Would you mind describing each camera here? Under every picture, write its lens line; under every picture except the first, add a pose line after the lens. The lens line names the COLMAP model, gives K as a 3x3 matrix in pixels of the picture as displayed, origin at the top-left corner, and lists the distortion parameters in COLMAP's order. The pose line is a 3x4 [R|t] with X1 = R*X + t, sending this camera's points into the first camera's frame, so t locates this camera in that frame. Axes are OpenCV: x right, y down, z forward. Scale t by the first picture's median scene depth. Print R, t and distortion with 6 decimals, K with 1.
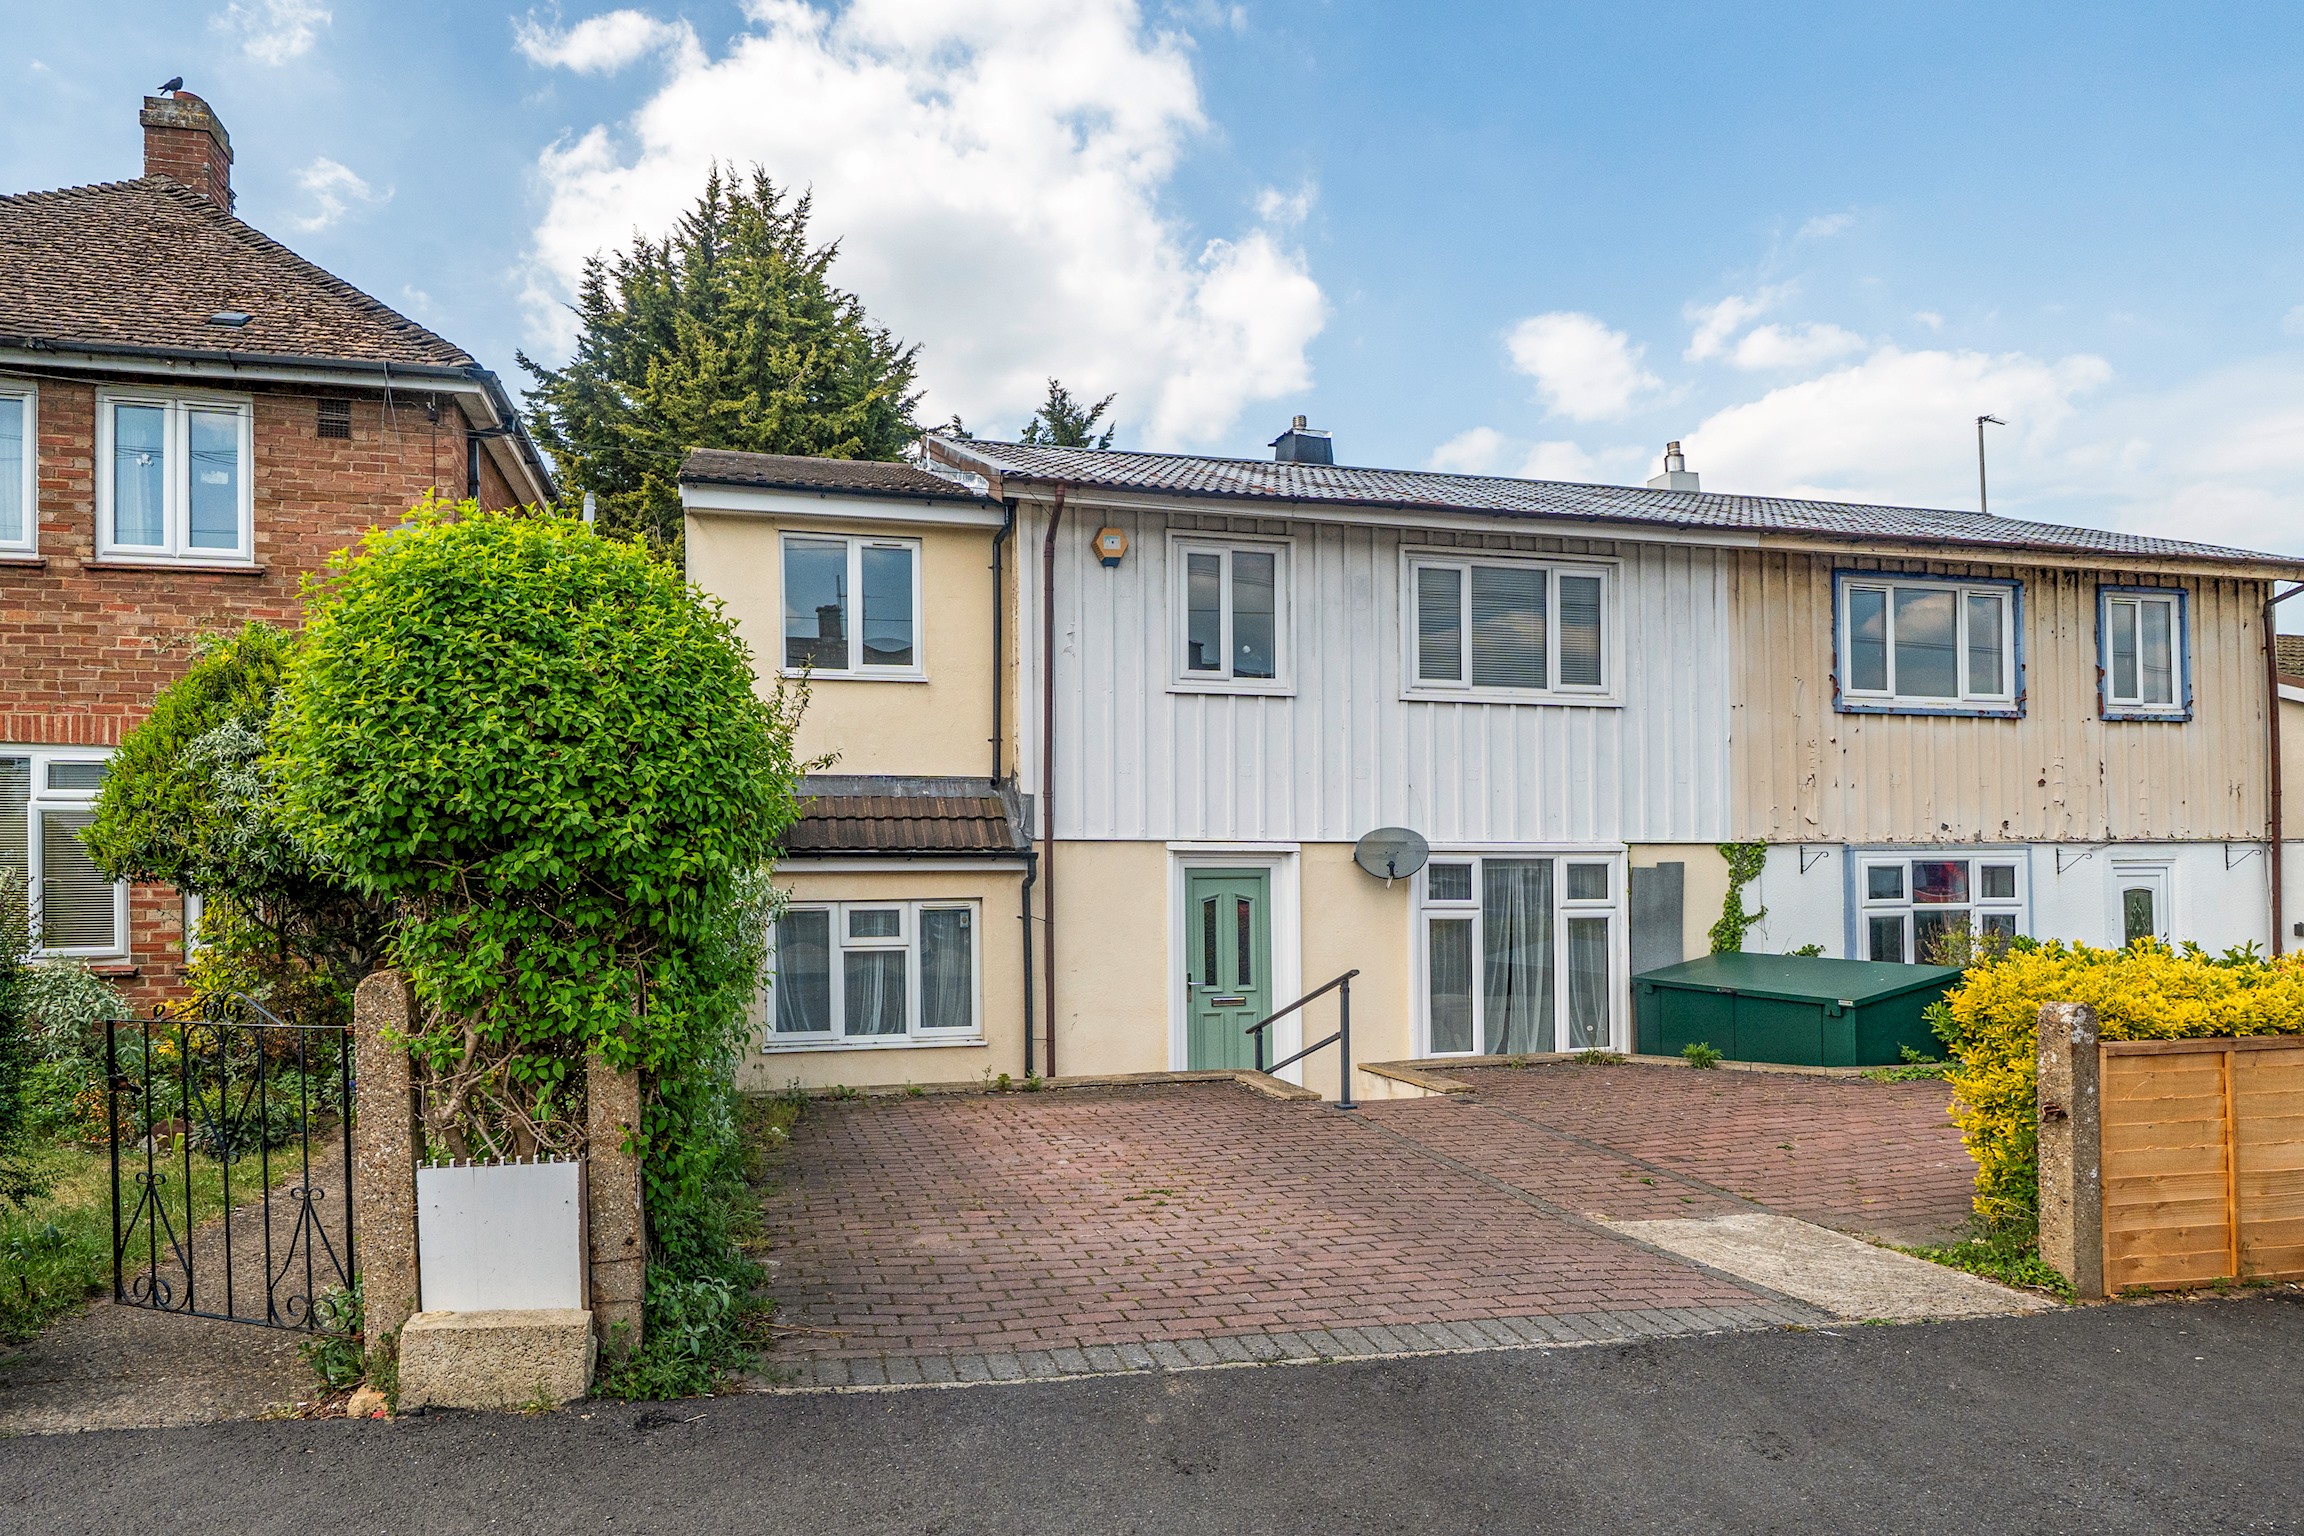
lens RADIAL K [[1150.0, 0, 1148.8], [0, 1150.0, 734.4], [0, 0, 1]] dist [-0.003906, -0.000226]
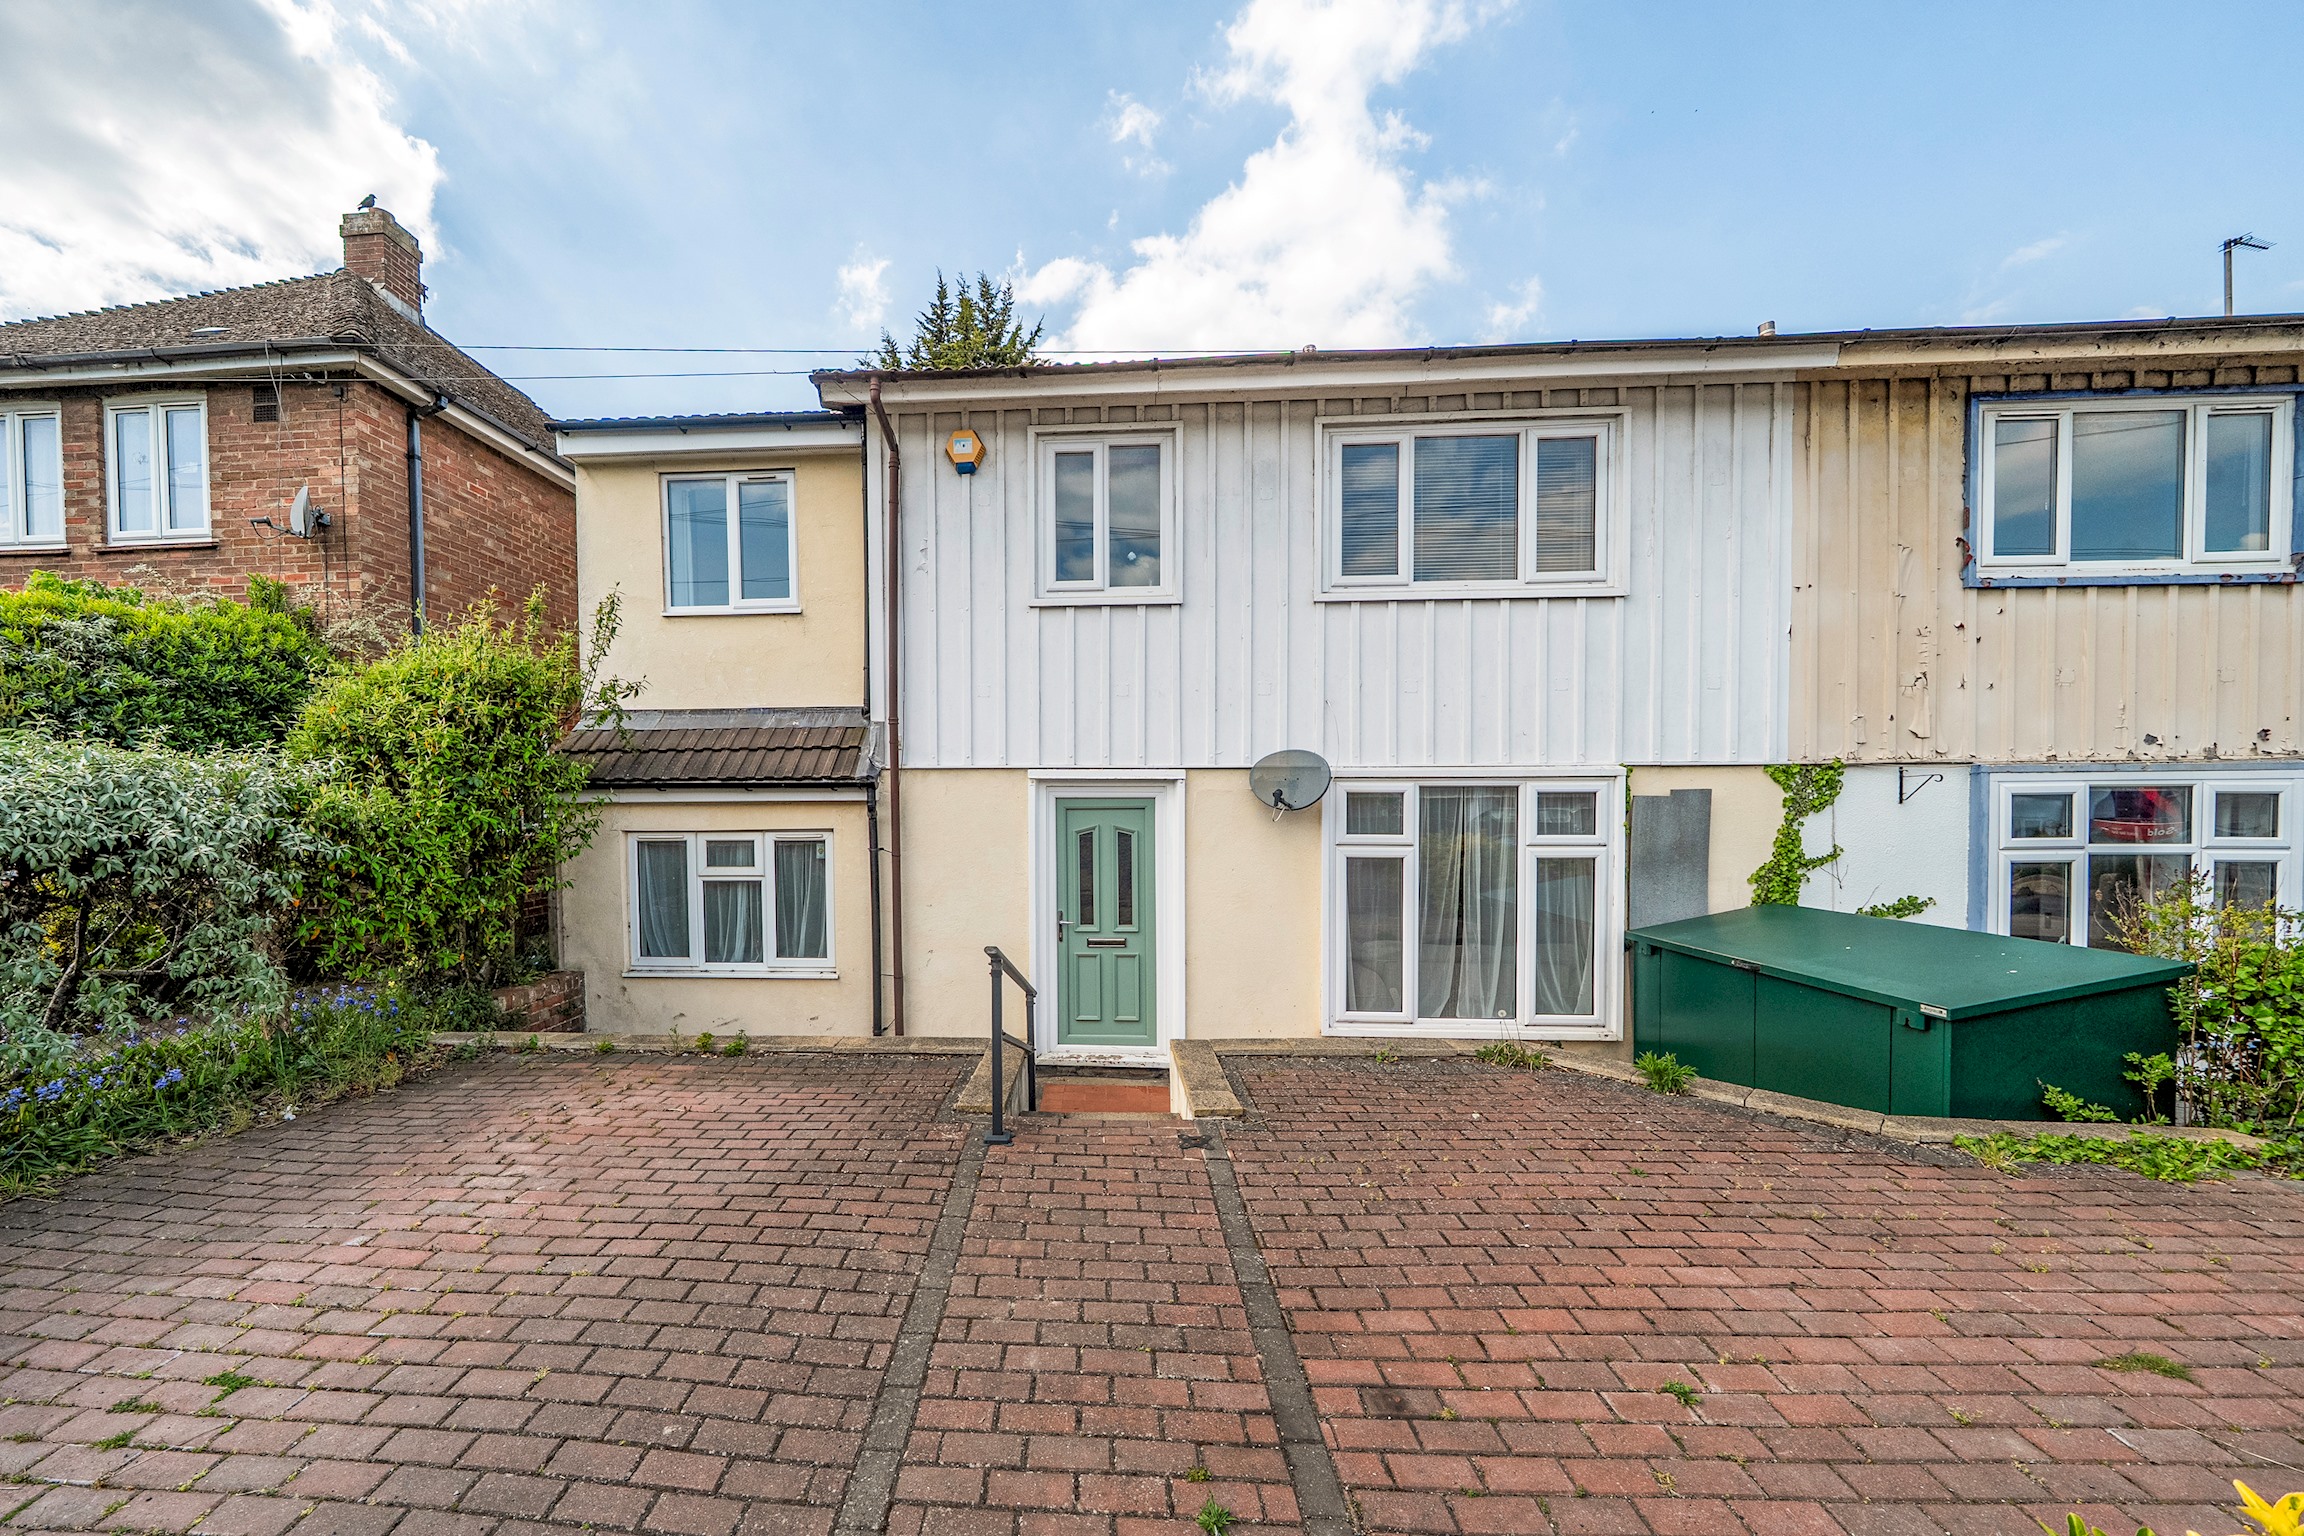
lens RADIAL K [[786.4, 0, 1146.2], [0, 786.4, 764.7], [0, 0, 1]] dist [-0.008929, 0.001036]
pose [[0.954396, -0.015088, -0.298162, 0.280956], [0.036649, 0.997089, 0.066855, 0.048849], [0.296285, -0.074733, 0.952171, 0.412557]]
